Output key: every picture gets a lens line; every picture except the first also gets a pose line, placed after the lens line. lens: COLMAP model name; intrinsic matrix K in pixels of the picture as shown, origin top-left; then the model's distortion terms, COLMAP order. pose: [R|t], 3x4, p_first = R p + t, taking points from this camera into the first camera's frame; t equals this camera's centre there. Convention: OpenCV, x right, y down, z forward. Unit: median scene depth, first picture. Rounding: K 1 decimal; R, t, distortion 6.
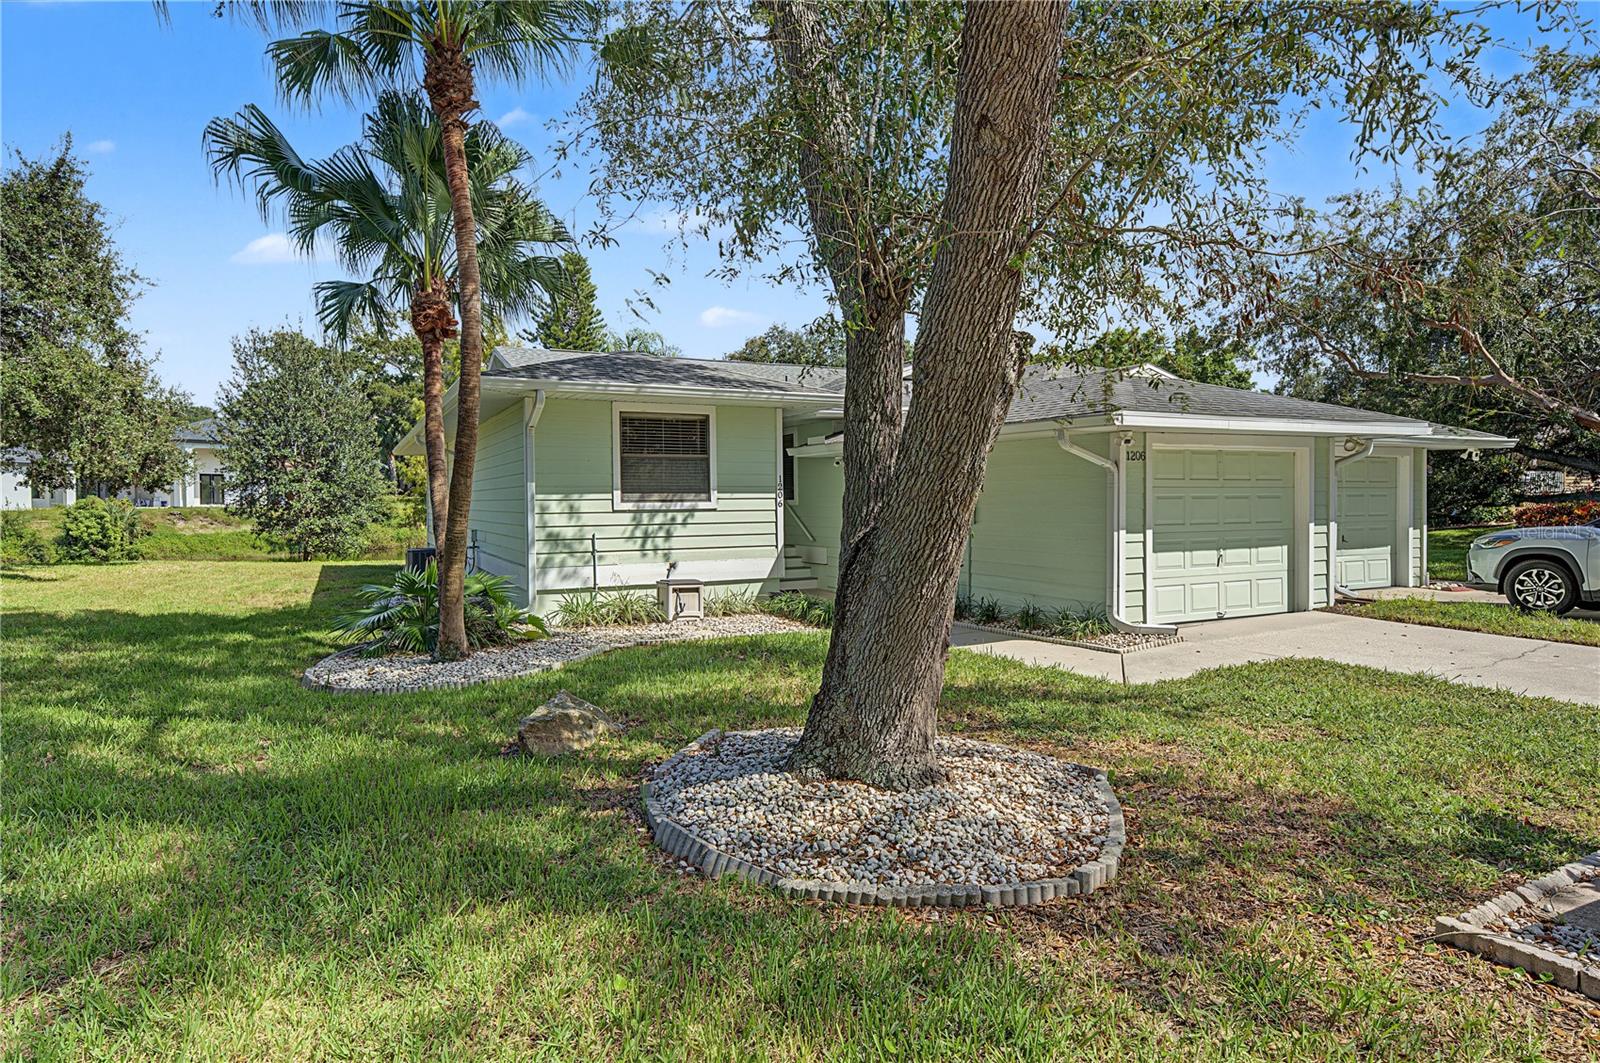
lens RADIAL K [[917.1, 0, 798.4], [0, 917.1, 515.7], [0, 0, 1]] dist [0.004711, 0.000488]
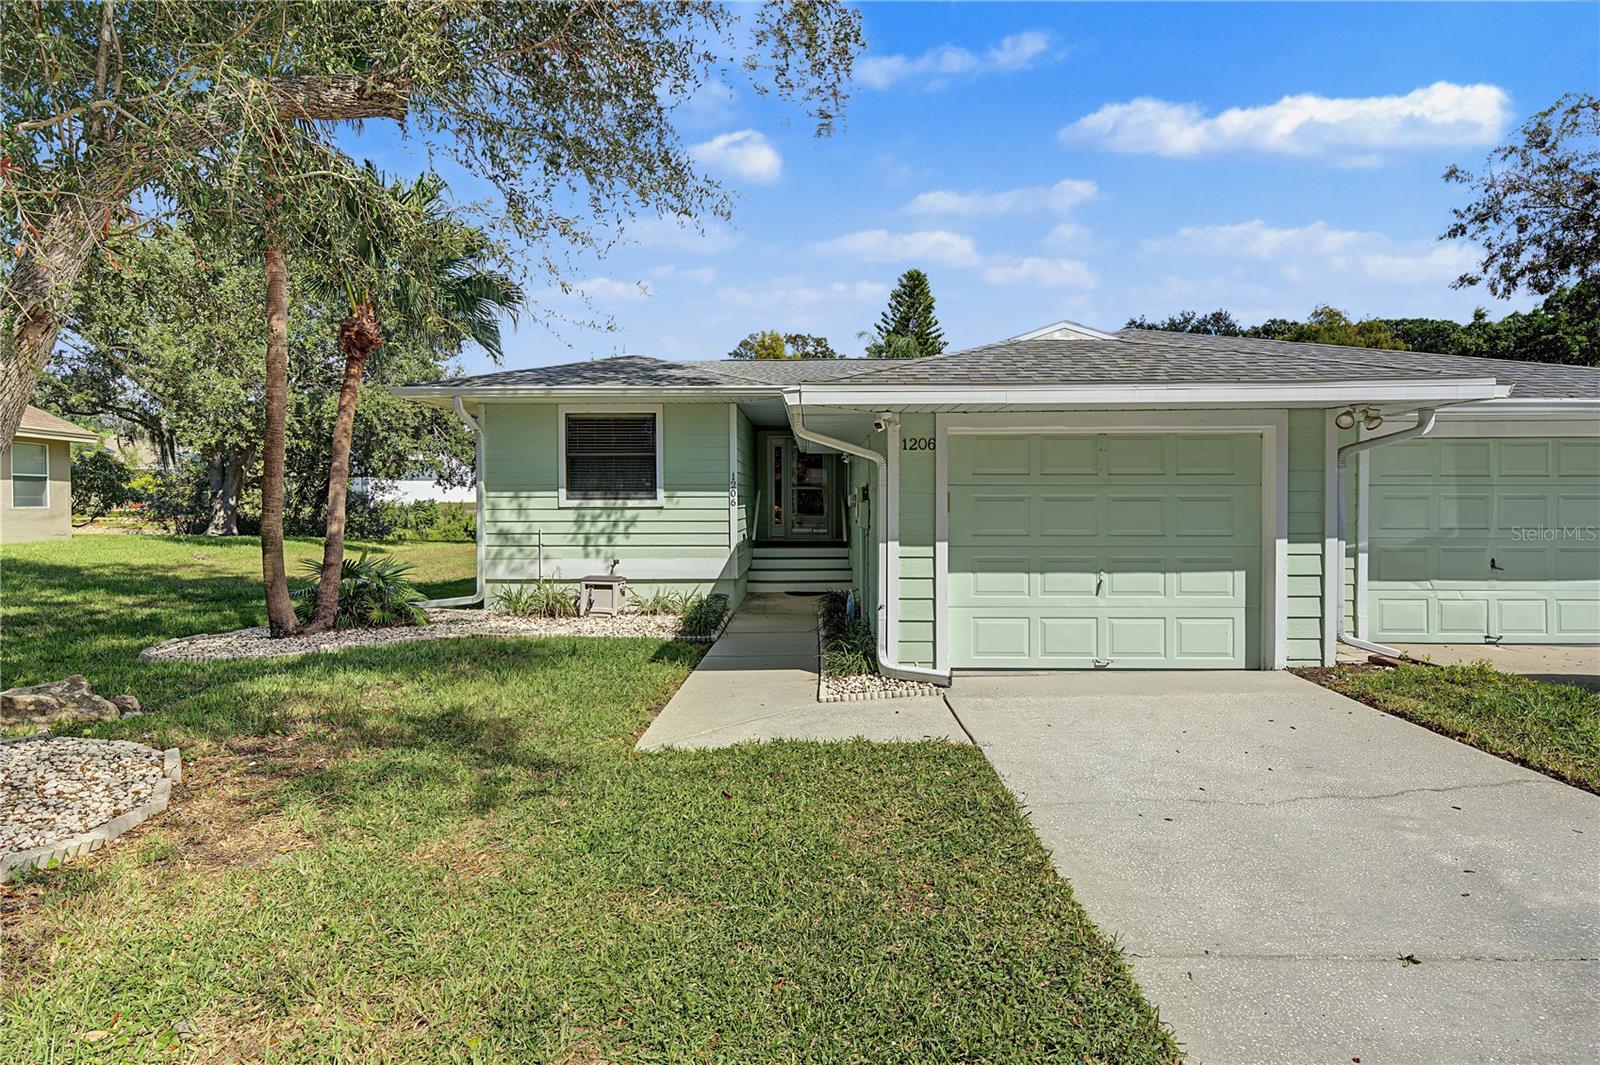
lens RADIAL K [[842.9, 0, 801.8], [0, 842.9, 511.5], [0, 0, 1]] dist [0.004658, 0.002343]
pose [[0.882279, 0.014431, -0.470505, 0.506927], [-0.014811, 0.999886, 0.002896, -0.008237], [0.470493, 0.004413, 0.882392, 0.278501]]
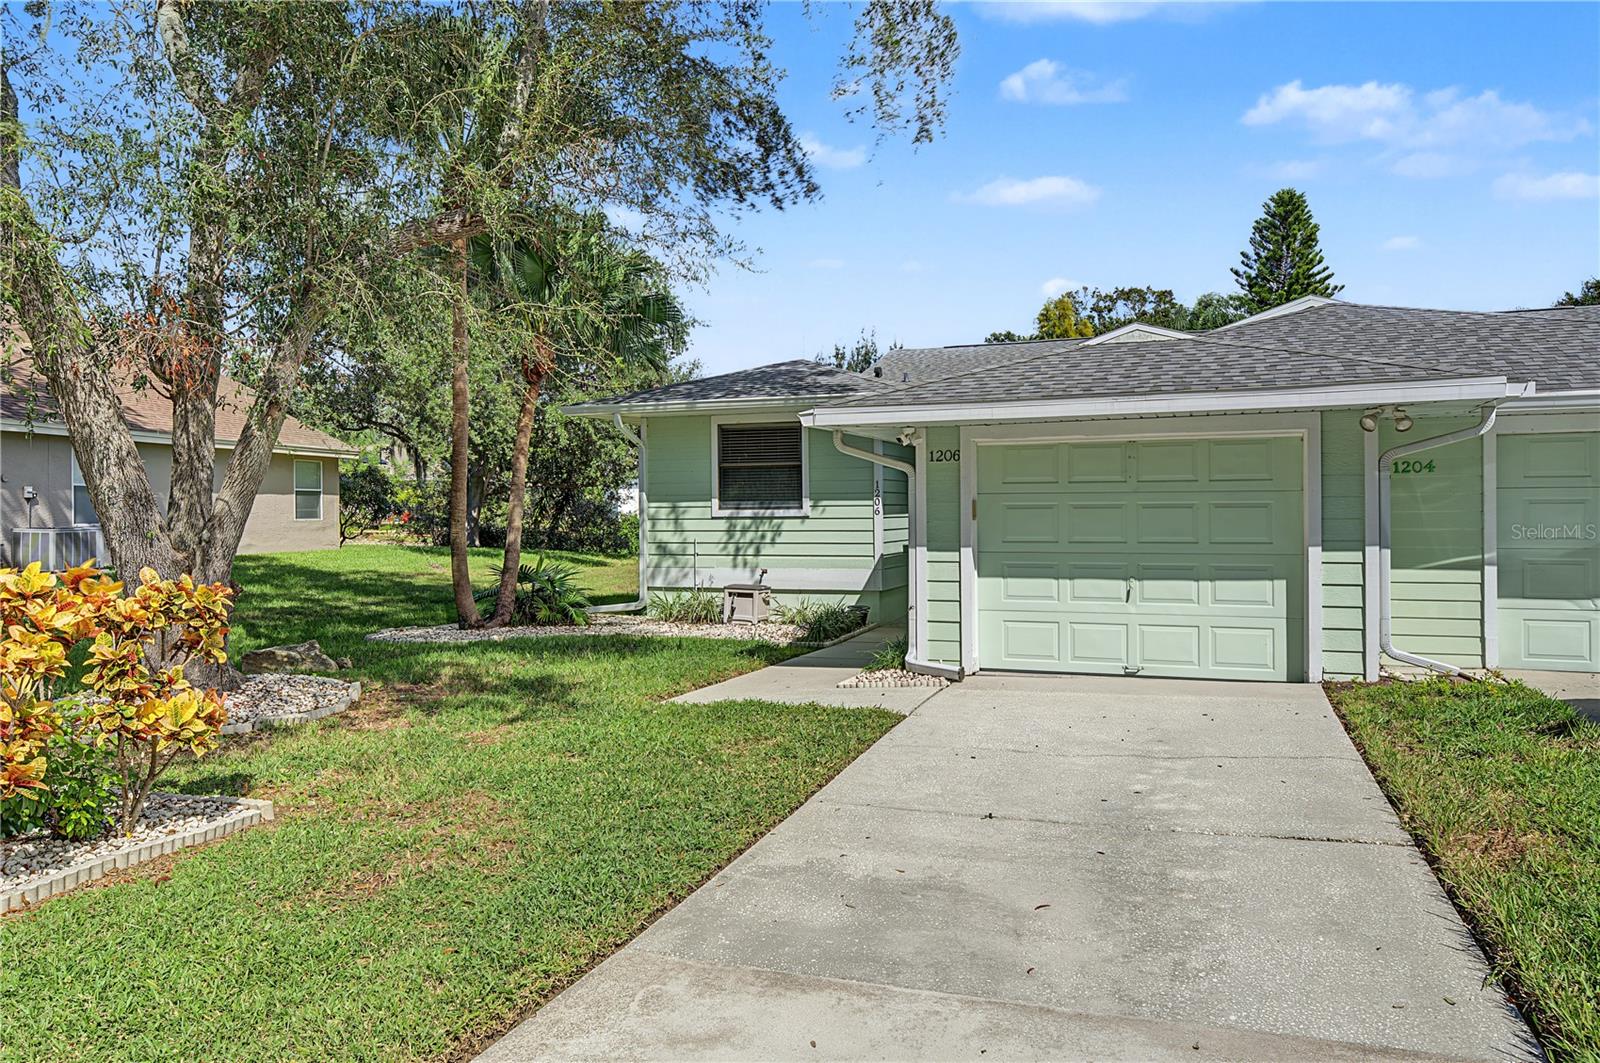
lens RADIAL K [[1115.0, 0, 792.2], [0, 1115.0, 520.2], [0, 0, 1]] dist [0.012287, 0.004949]
pose [[0.672825, 0.010611, -0.739726, 0.835768], [-0.011371, 0.999927, 0.004001, -0.008938], [0.739715, 0.005720, 0.672896, 0.193584]]
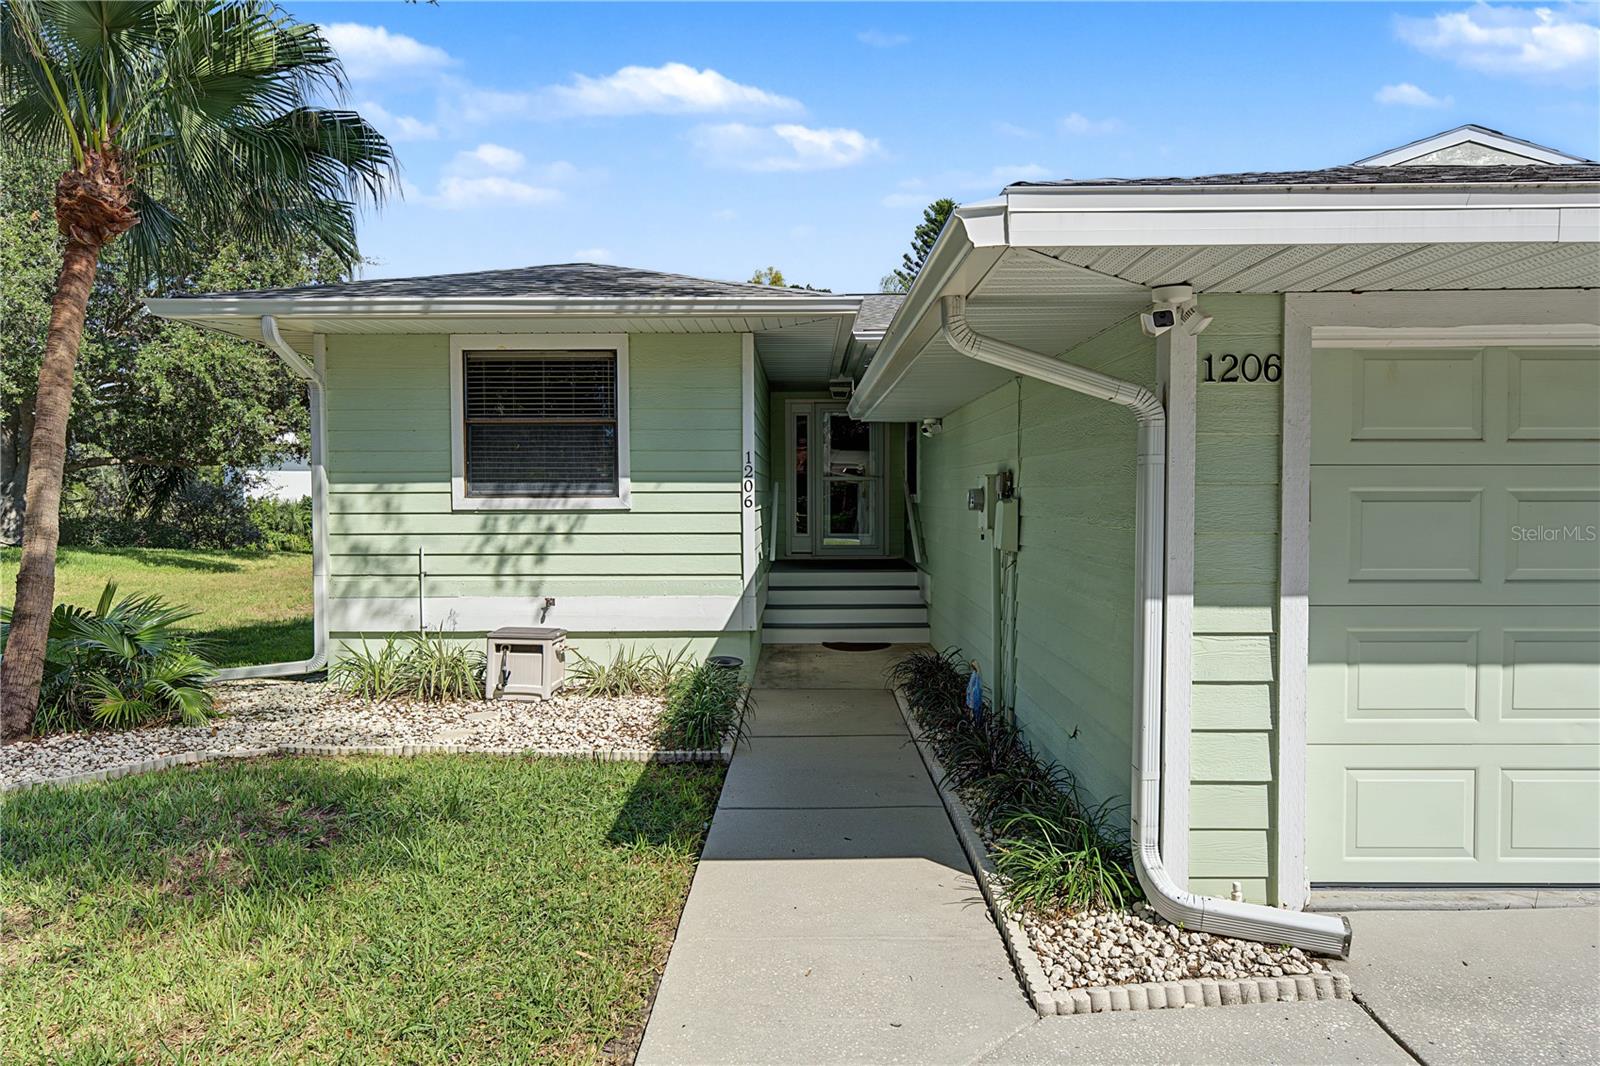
lens RADIAL K [[1010.3, 0, 795.2], [0, 1010.3, 529.7], [0, 0, 1]] dist [0.001931, 0.002116]
pose [[0.885050, 0.023422, -0.464906, 0.327212], [-0.014312, 0.999630, 0.023117, -0.011829], [0.465275, -0.013806, 0.885058, 0.506059]]
